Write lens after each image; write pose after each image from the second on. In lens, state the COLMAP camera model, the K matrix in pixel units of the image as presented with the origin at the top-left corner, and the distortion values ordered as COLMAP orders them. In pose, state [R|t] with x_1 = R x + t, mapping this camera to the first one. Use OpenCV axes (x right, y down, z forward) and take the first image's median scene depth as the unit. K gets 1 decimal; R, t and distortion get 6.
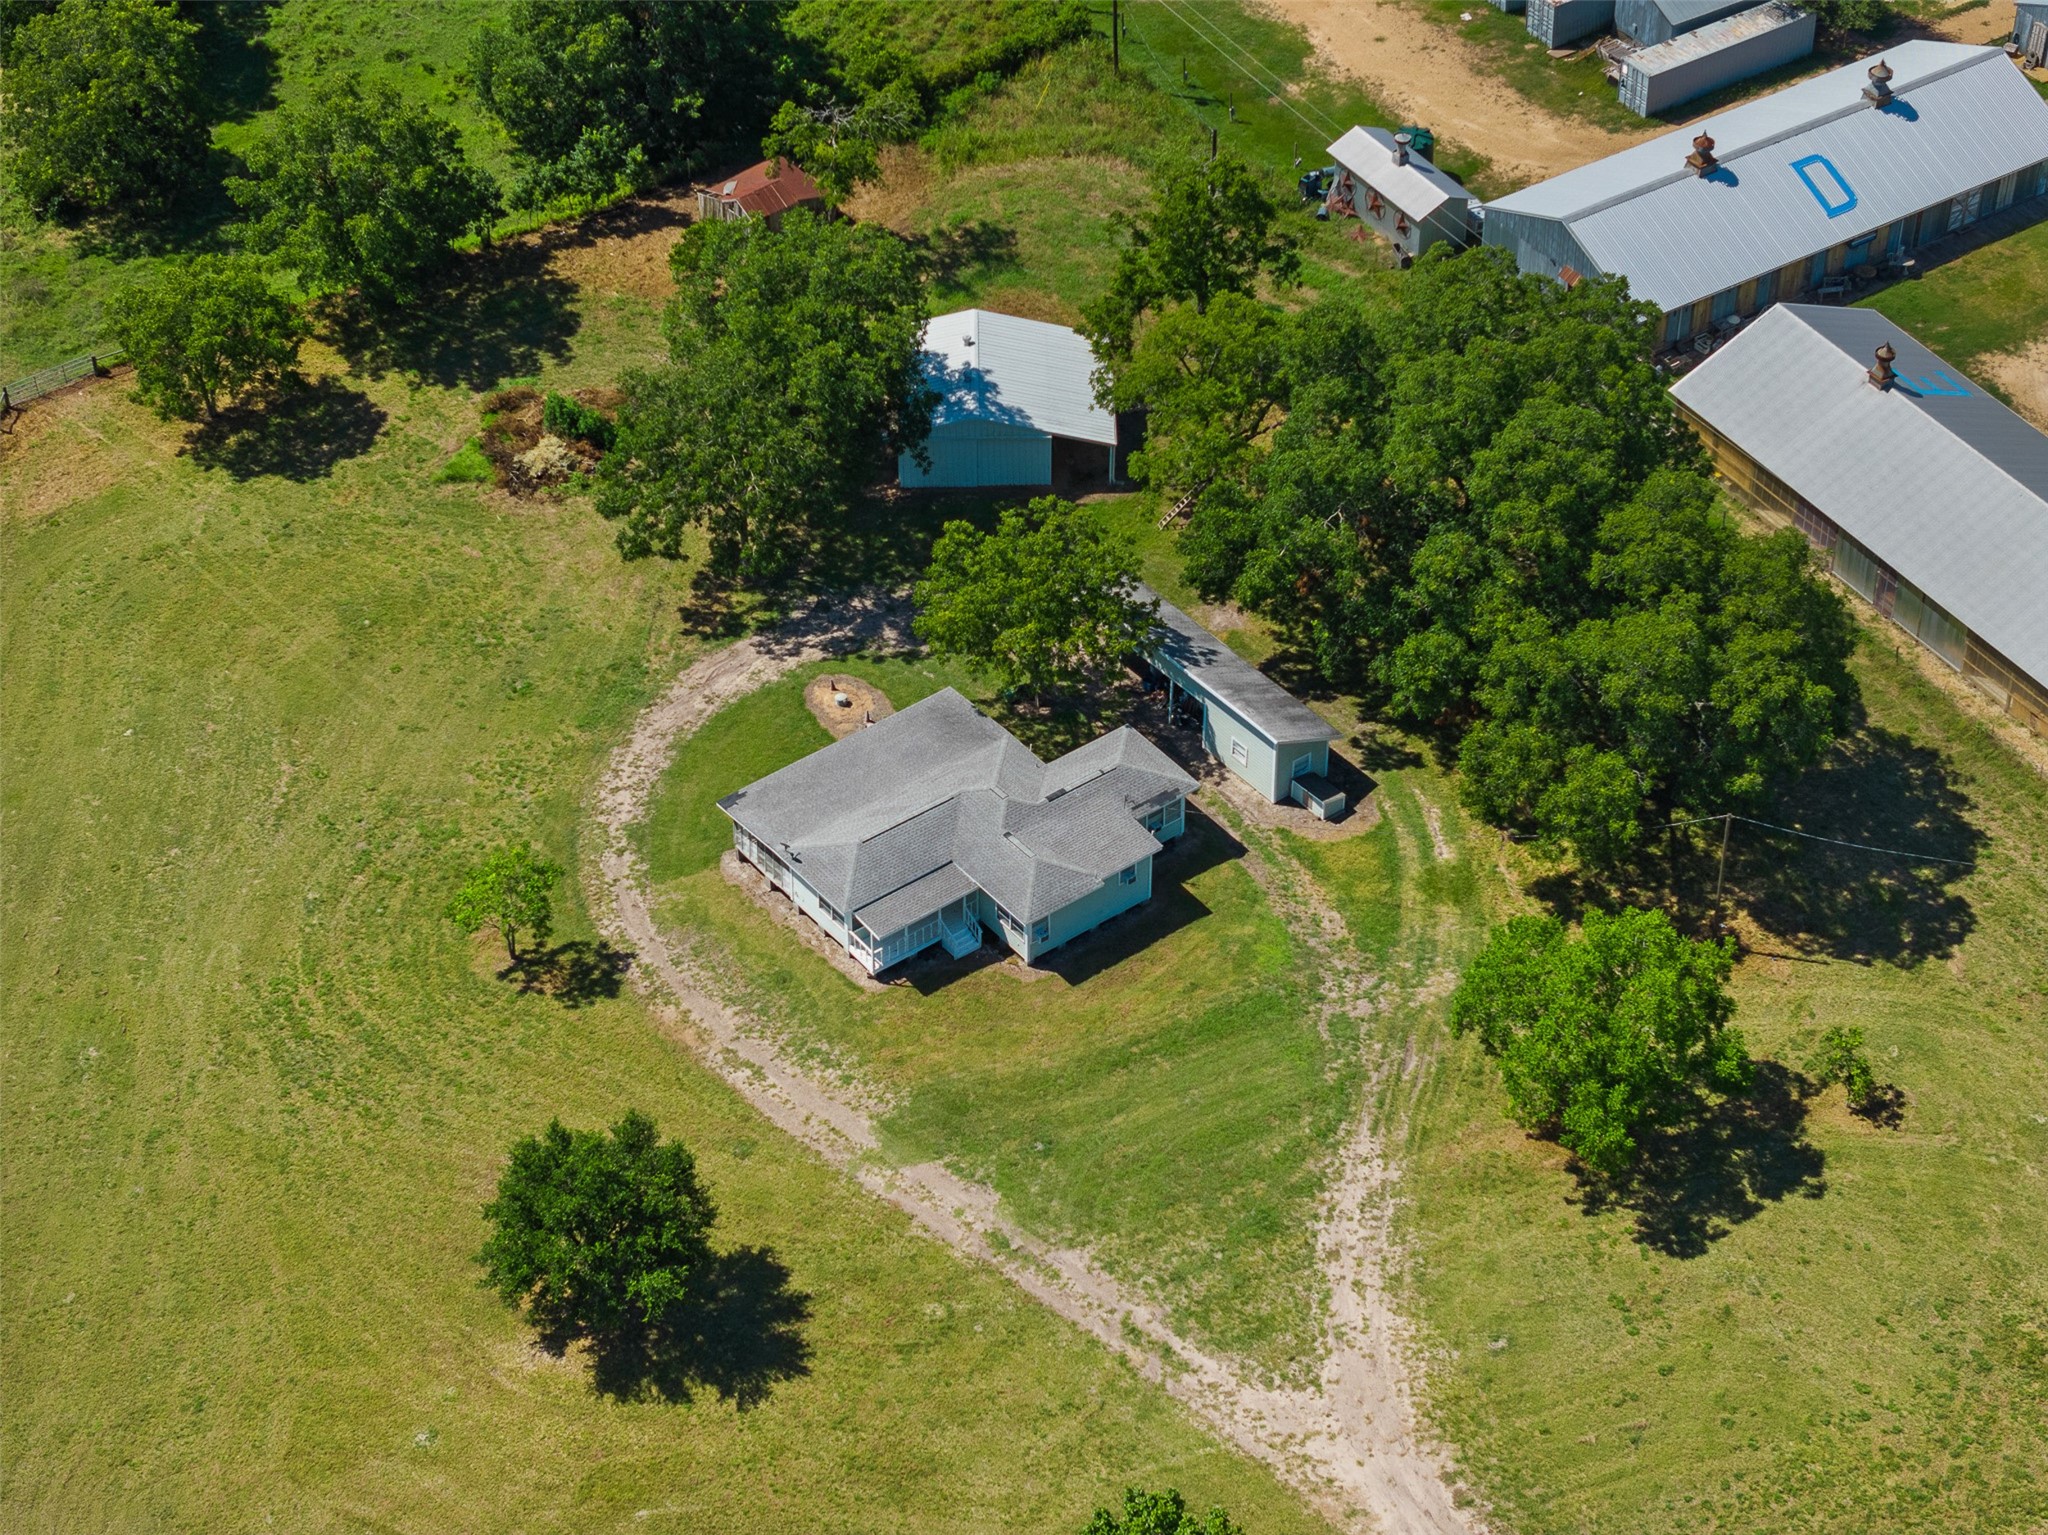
lens RADIAL K [[4098.8, 0, 1024.0], [0, 4098.8, 767.5], [0, 0, 1]] dist [-0.066897, 0.086088]
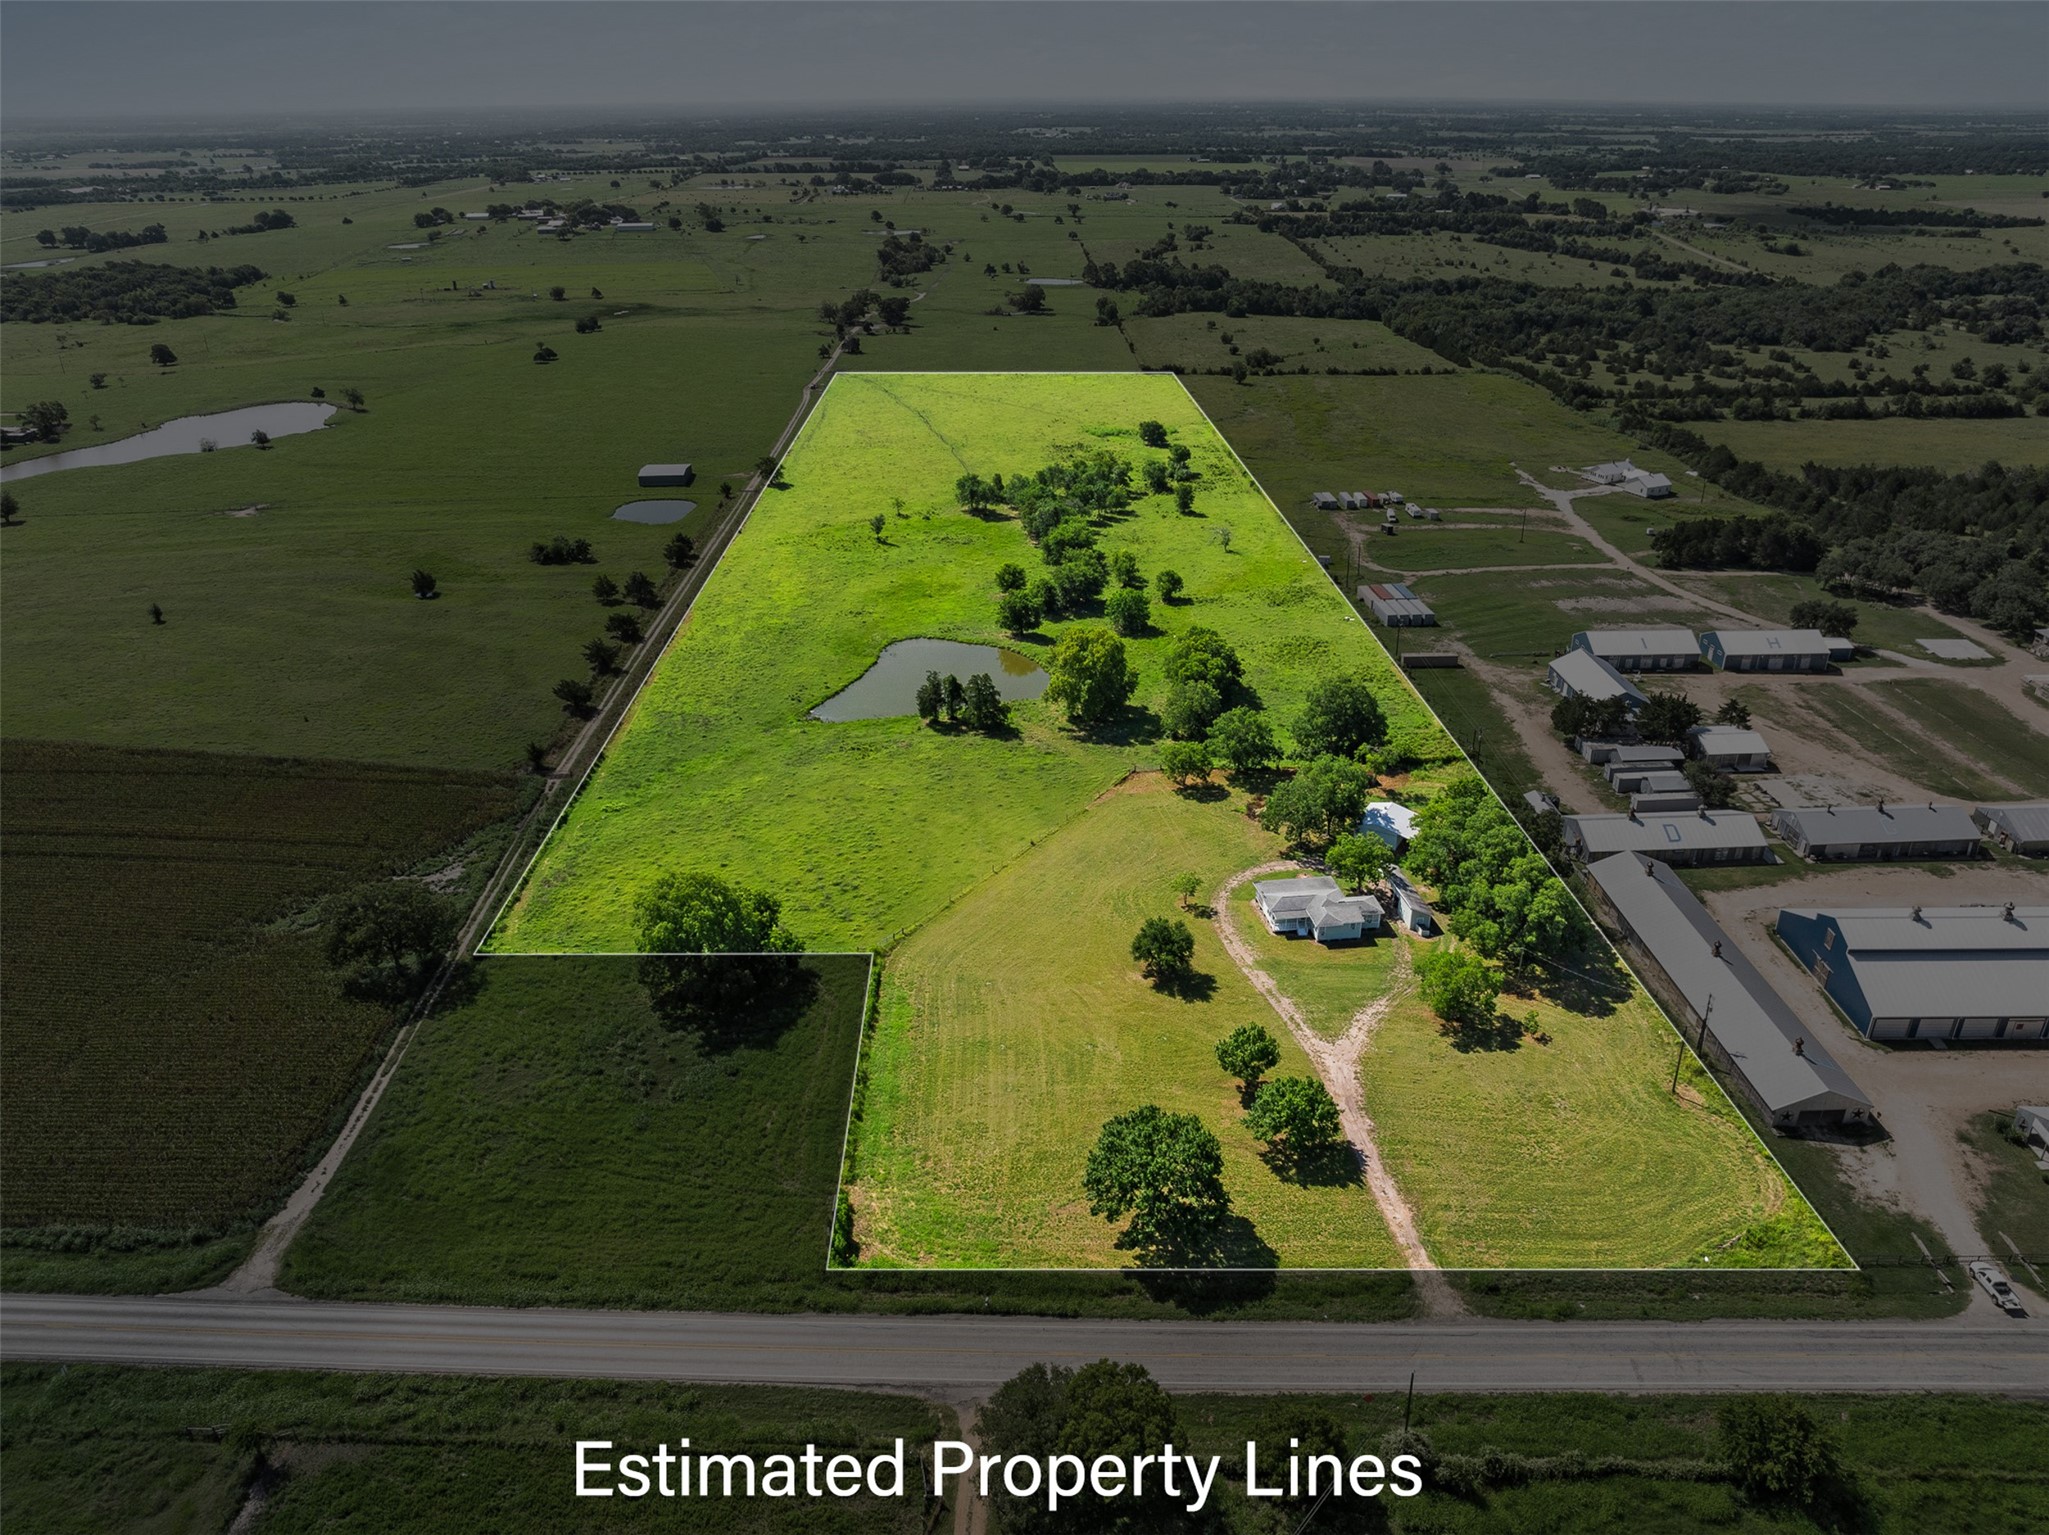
lens RADIAL K [[1445.2, 0, 1024.5], [0, 1445.2, 767.5], [0, 0, 1]] dist [-0.028620, 0.006349]
pose [[0.862501, 0.213662, -0.458738, 0.321102], [-0.326692, 0.927384, -0.182293, 0.217455], [0.386477, 0.307094, 0.869672, -0.222262]]
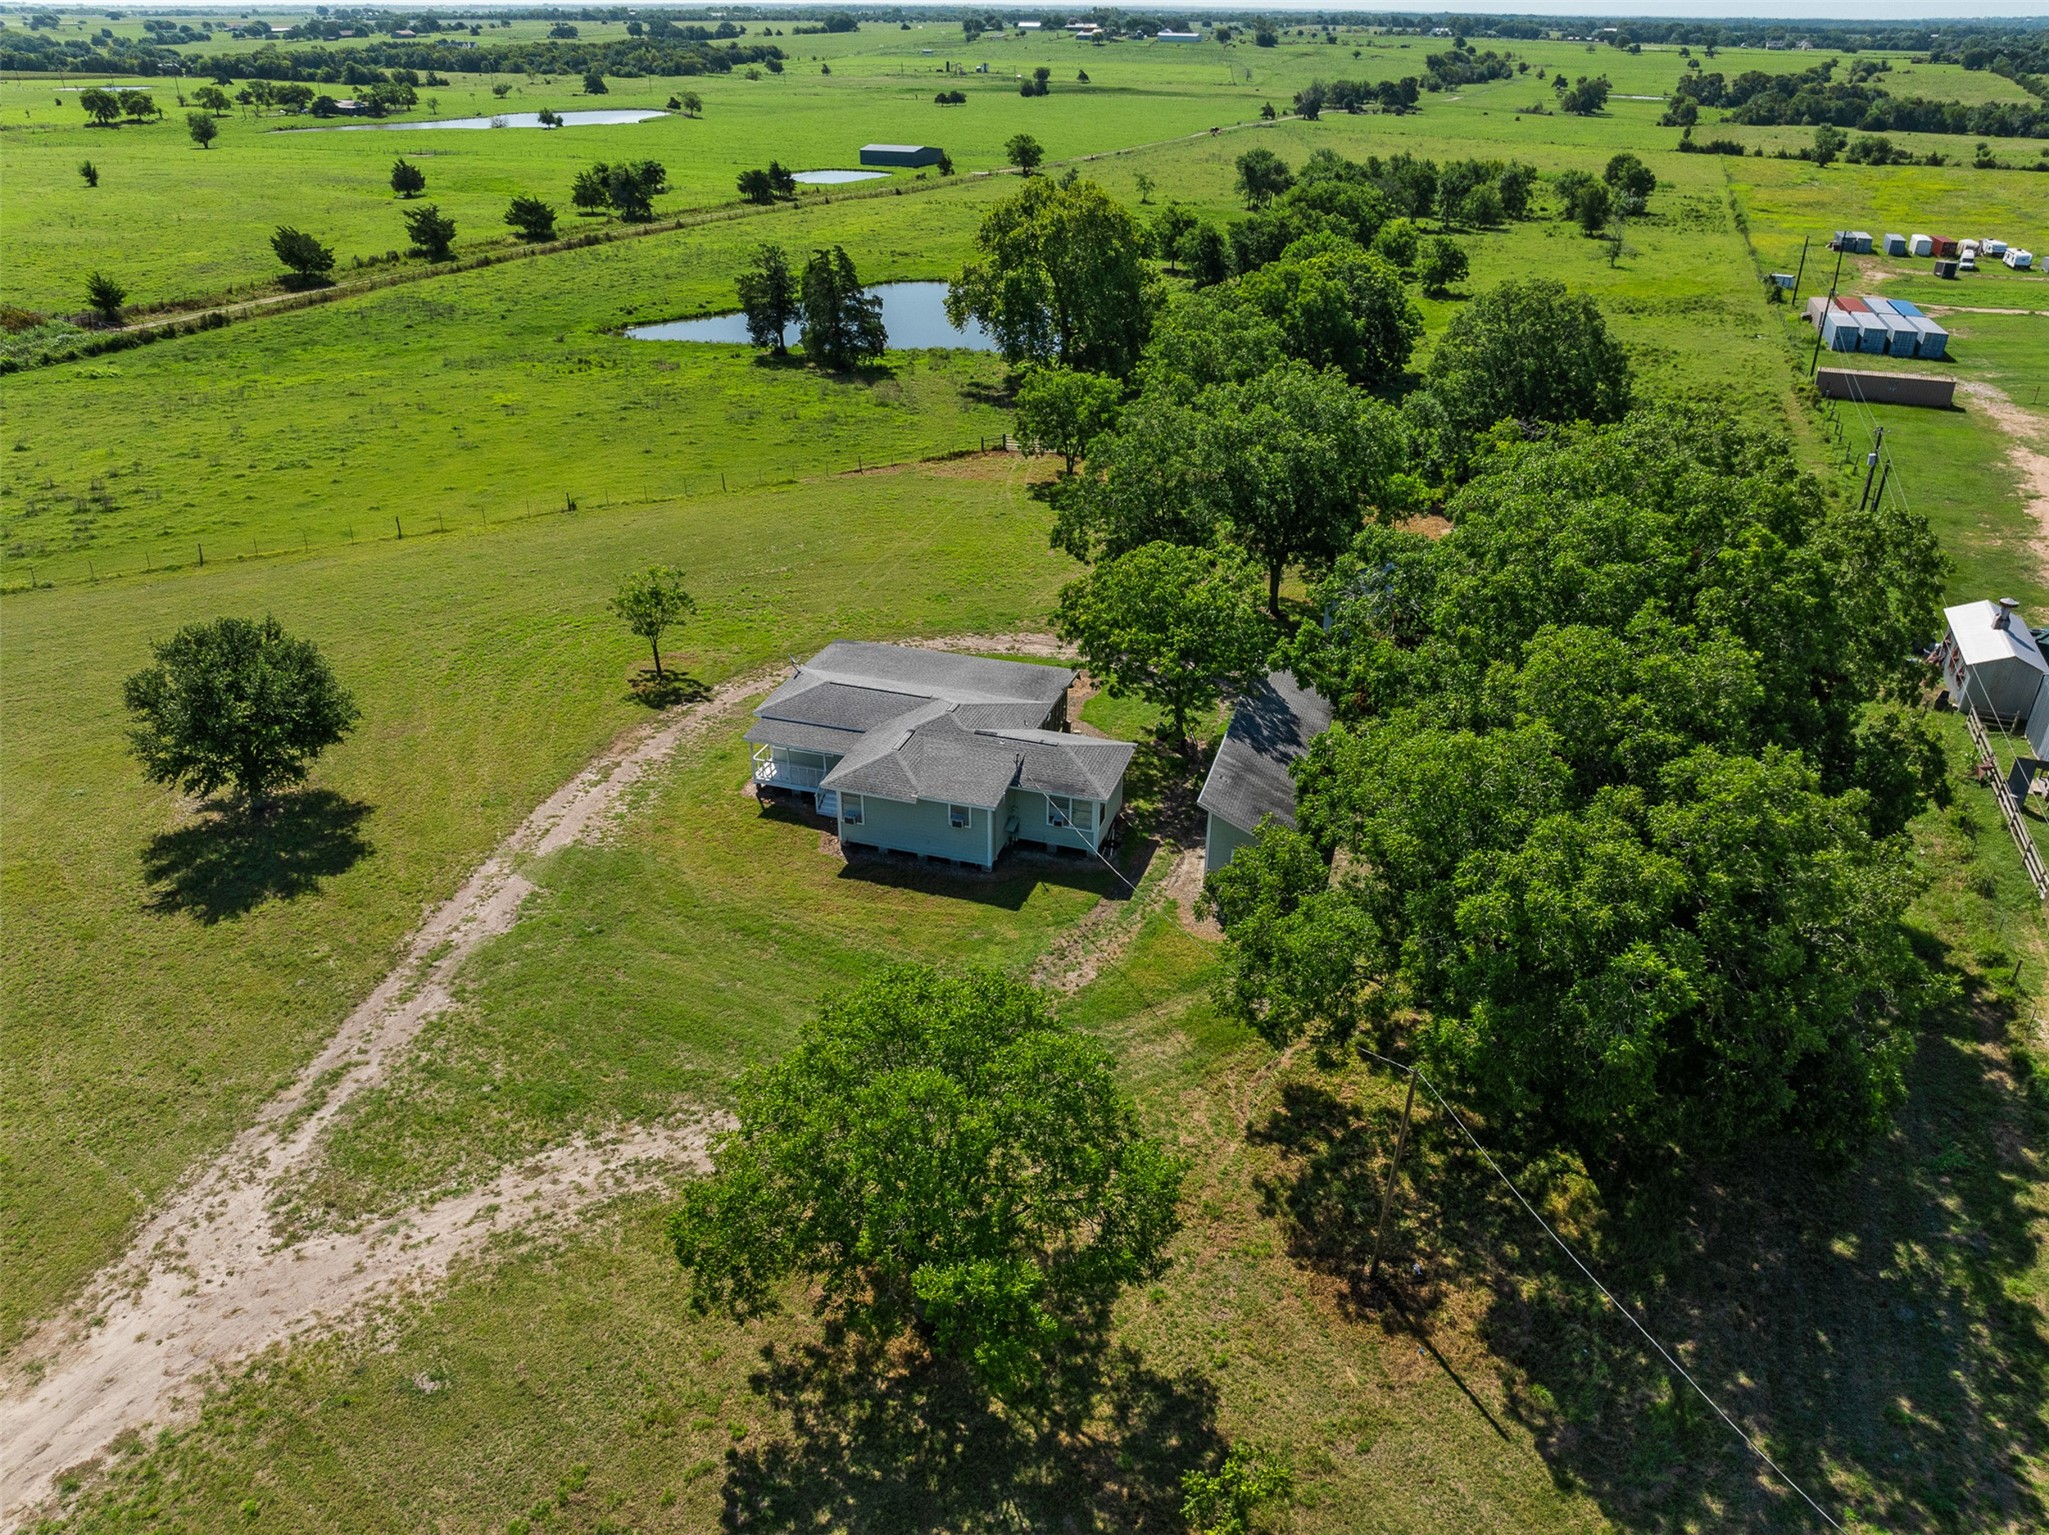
lens RADIAL K [[1445.2, 0, 1024.5], [0, 1445.2, 767.5], [0, 0, 1]] dist [-0.028620, 0.006349]
pose [[0.579947, 0.394440, -0.712796, 0.267883], [-0.540080, 0.841210, 0.026078, -0.000391], [0.609897, 0.369843, 0.700886, 0.776001]]
